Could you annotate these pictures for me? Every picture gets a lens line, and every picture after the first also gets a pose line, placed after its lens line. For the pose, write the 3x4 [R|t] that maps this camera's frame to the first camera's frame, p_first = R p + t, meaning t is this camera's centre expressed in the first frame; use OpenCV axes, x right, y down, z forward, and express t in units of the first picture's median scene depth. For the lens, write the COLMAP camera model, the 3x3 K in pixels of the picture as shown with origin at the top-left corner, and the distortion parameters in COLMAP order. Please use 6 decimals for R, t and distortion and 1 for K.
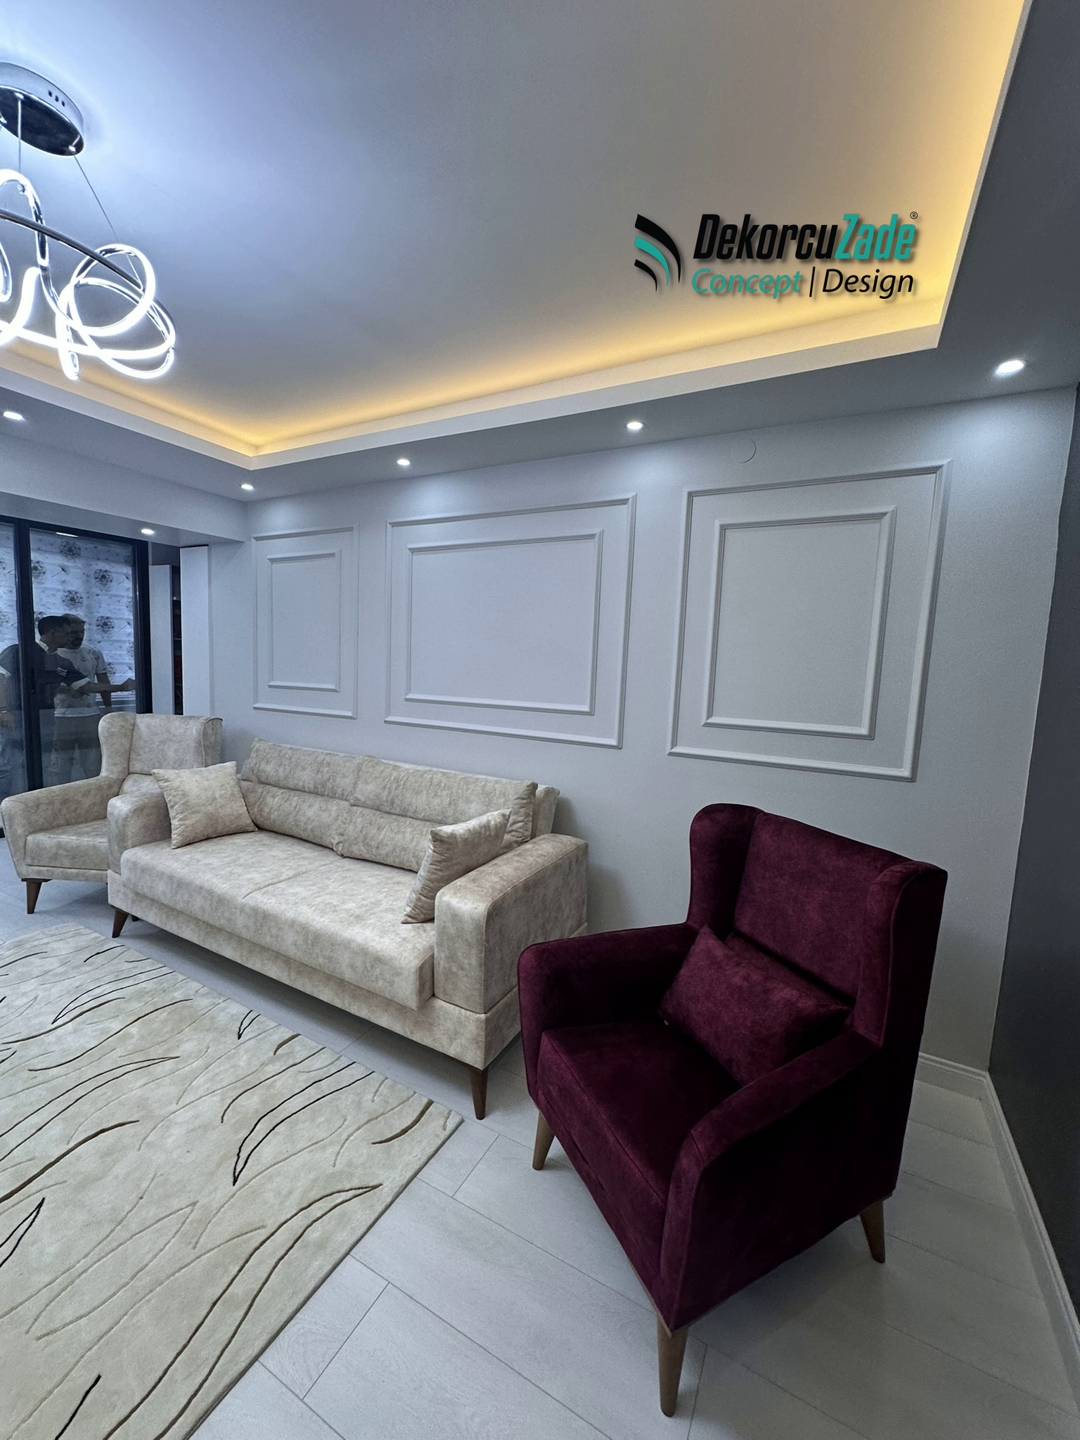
lens RADIAL K [[577.4, 0, 541.4], [0, 577.4, 717.4], [0, 0, 1]] dist [-0.003865, 0.001439]
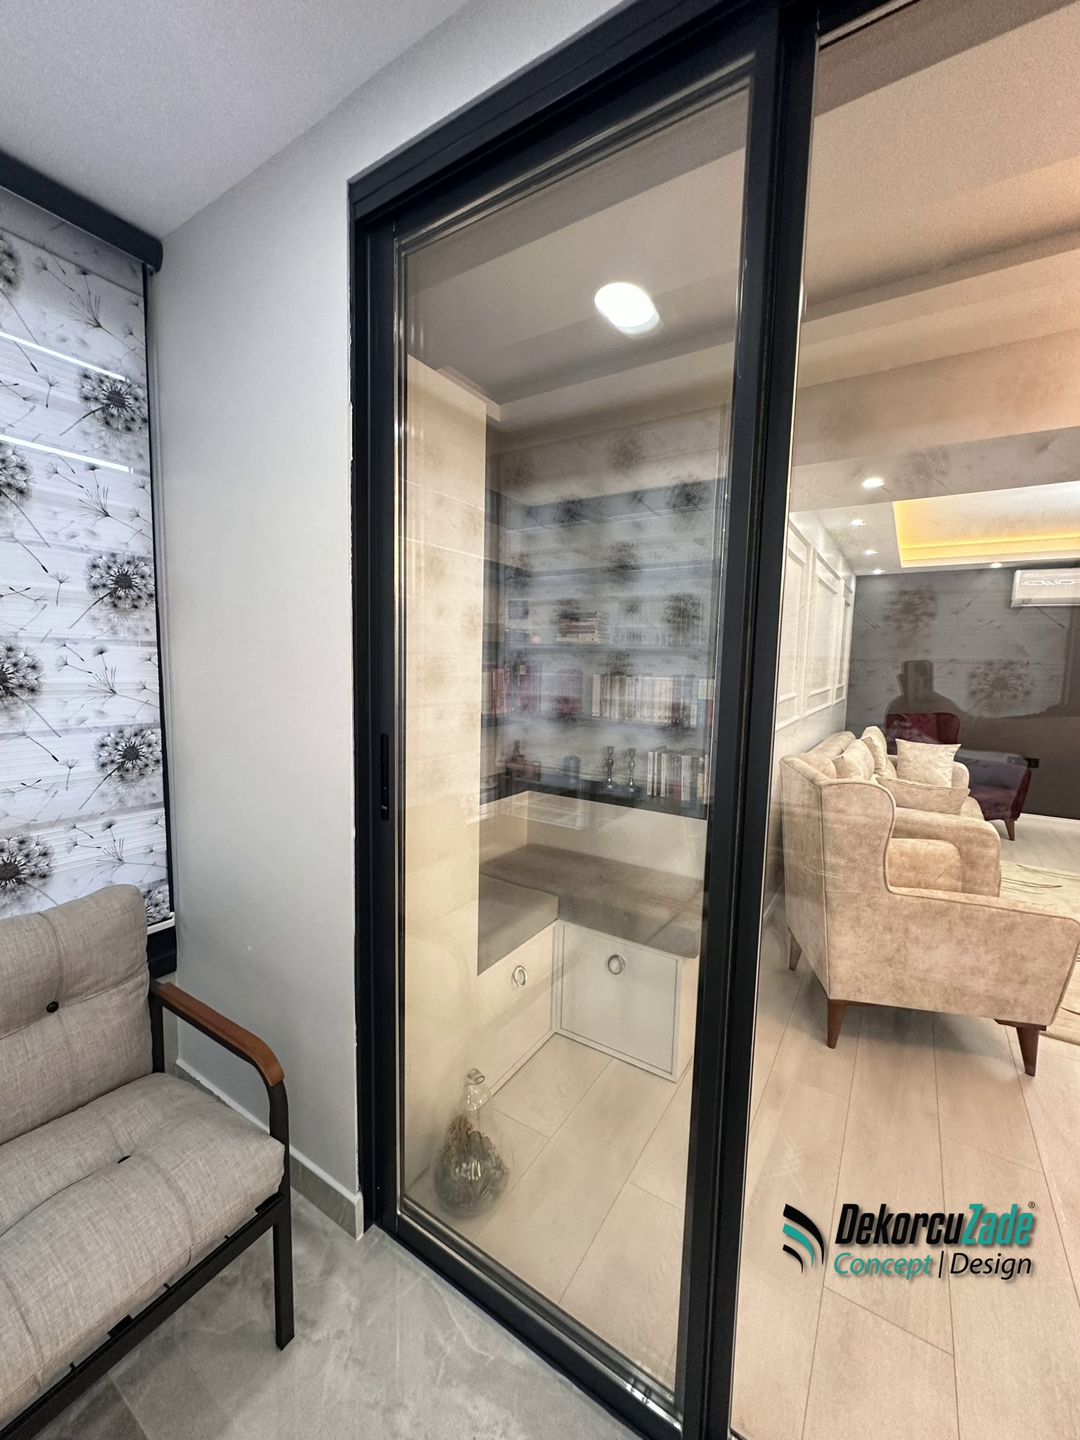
lens RADIAL K [[577.4, 0, 541.5], [0, 577.4, 717.1], [0, 0, 1]] dist [-0.003865, 0.001439]
pose [[0.088392, -0.135277, 0.986857, -2.015111], [0.081977, 0.988362, 0.128141, -0.257898], [-0.992707, 0.069573, 0.098453, 1.923223]]
